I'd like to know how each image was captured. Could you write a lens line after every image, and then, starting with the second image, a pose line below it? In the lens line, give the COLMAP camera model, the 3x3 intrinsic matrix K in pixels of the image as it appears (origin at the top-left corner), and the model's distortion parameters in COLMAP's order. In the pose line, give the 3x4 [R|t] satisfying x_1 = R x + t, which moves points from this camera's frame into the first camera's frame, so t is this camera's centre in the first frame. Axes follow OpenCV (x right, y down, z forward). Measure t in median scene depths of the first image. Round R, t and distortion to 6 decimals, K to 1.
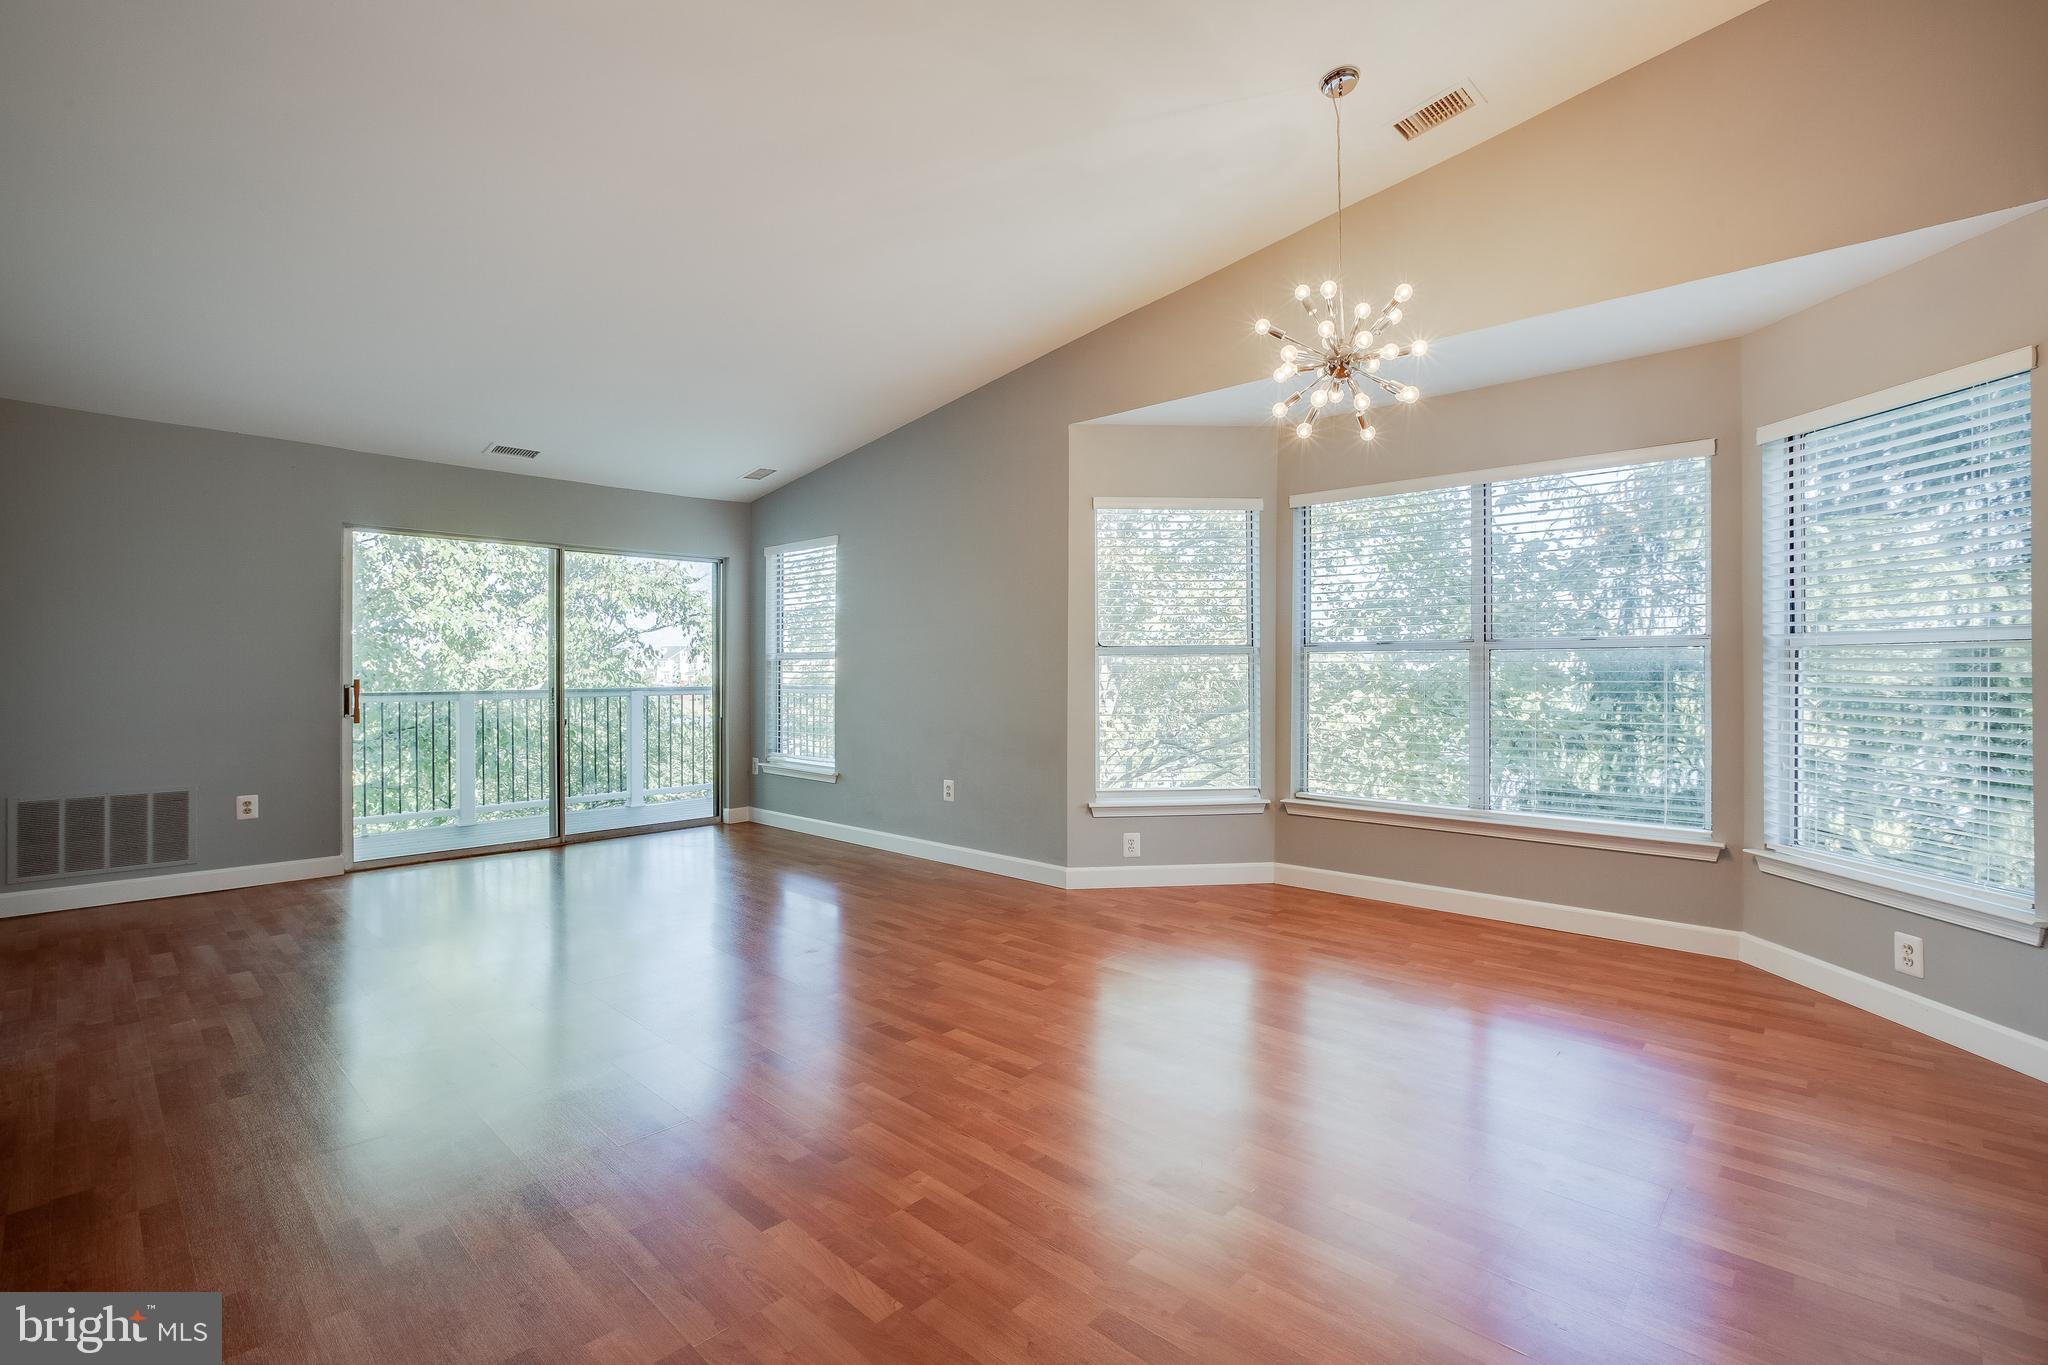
lens RADIAL K [[926.7, 0, 1019.0], [0, 926.7, 671.2], [0, 0, 1]] dist [-0.032114, 0.012593]
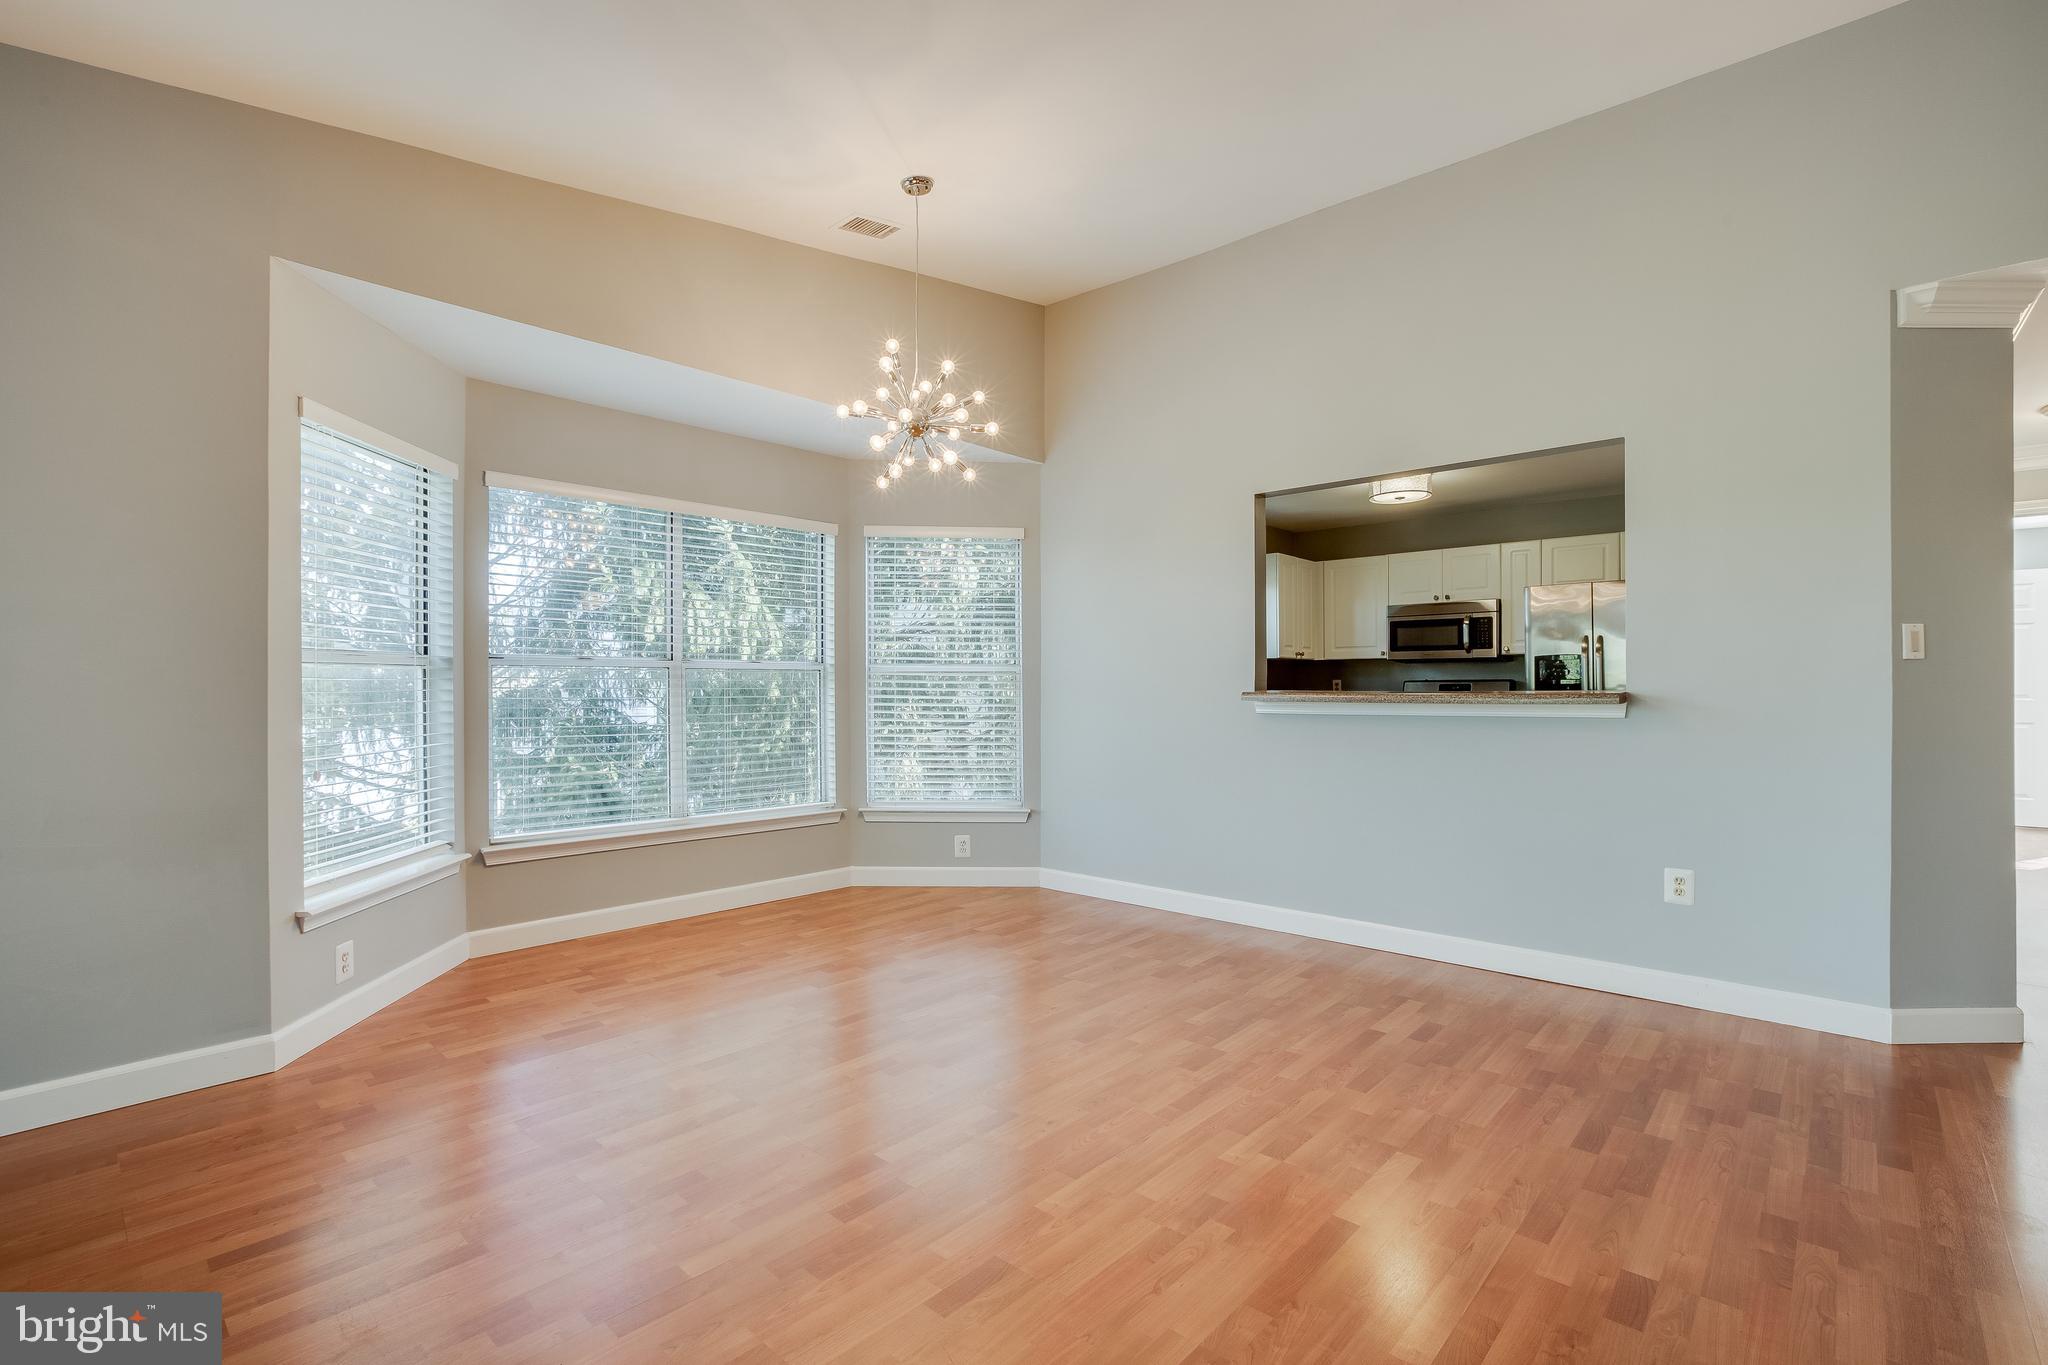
lens RADIAL K [[926.7, 0, 1019.0], [0, 926.7, 671.2], [0, 0, 1]] dist [-0.032114, 0.012593]
pose [[-0.008270, 0.020506, 0.999756, -0.511404], [0.003675, 0.999784, -0.020476, 0.002113], [-0.999959, 0.003504, -0.008344, 0.536550]]
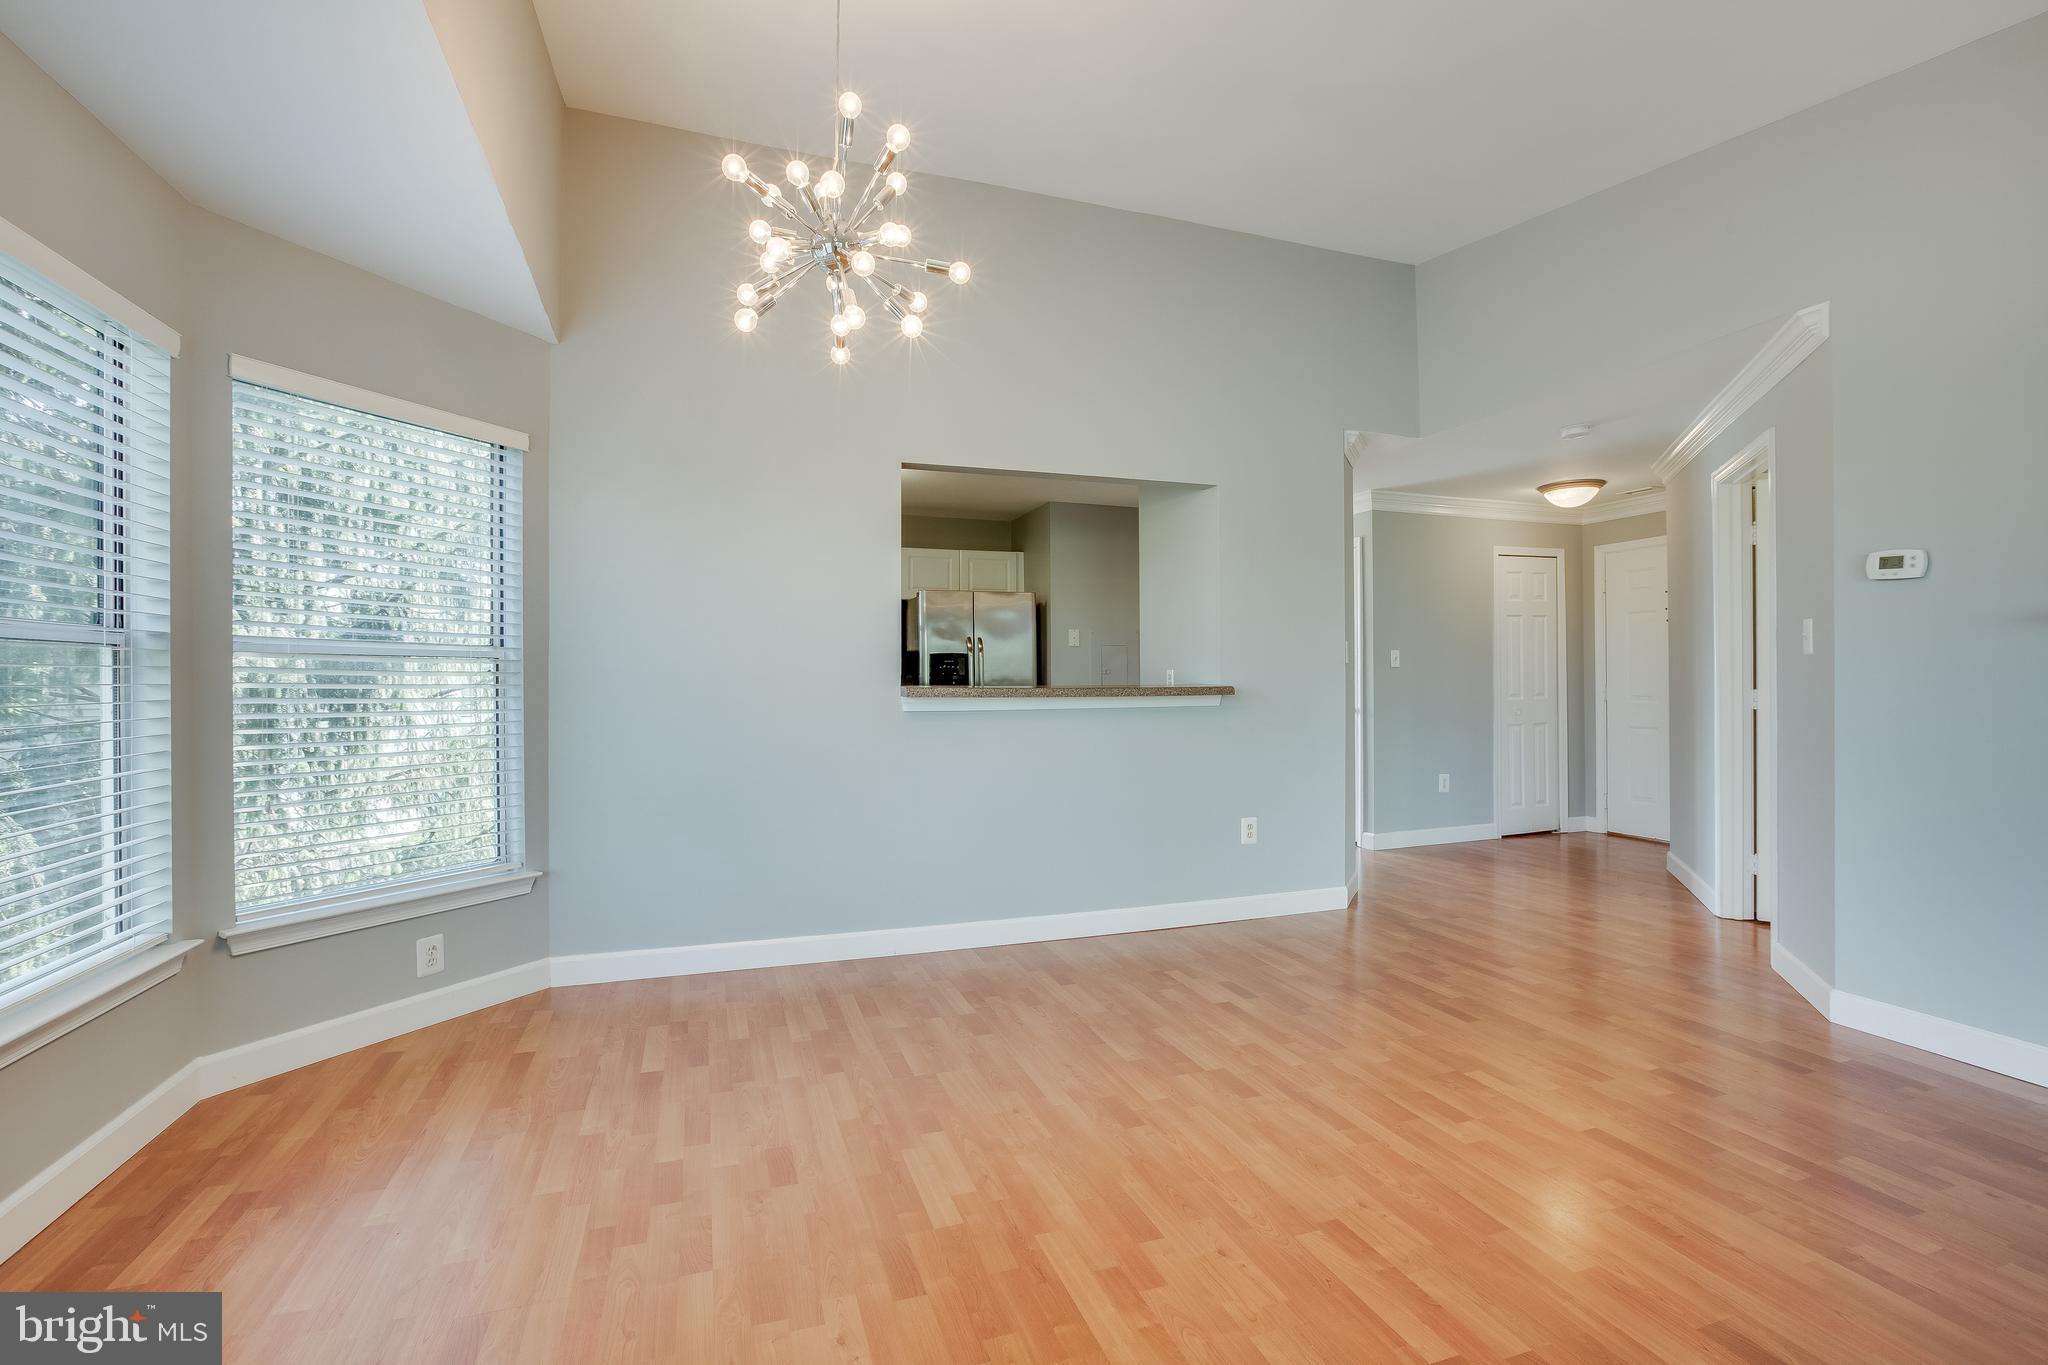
lens RADIAL K [[926.7, 0, 1019.0], [0, 926.7, 671.2], [0, 0, 1]] dist [-0.032114, 0.012593]
pose [[-0.884453, 0.009154, 0.466540, -0.065851], [0.005324, 0.999940, -0.009527, -0.001027], [-0.466599, -0.005942, -0.884449, 0.956163]]
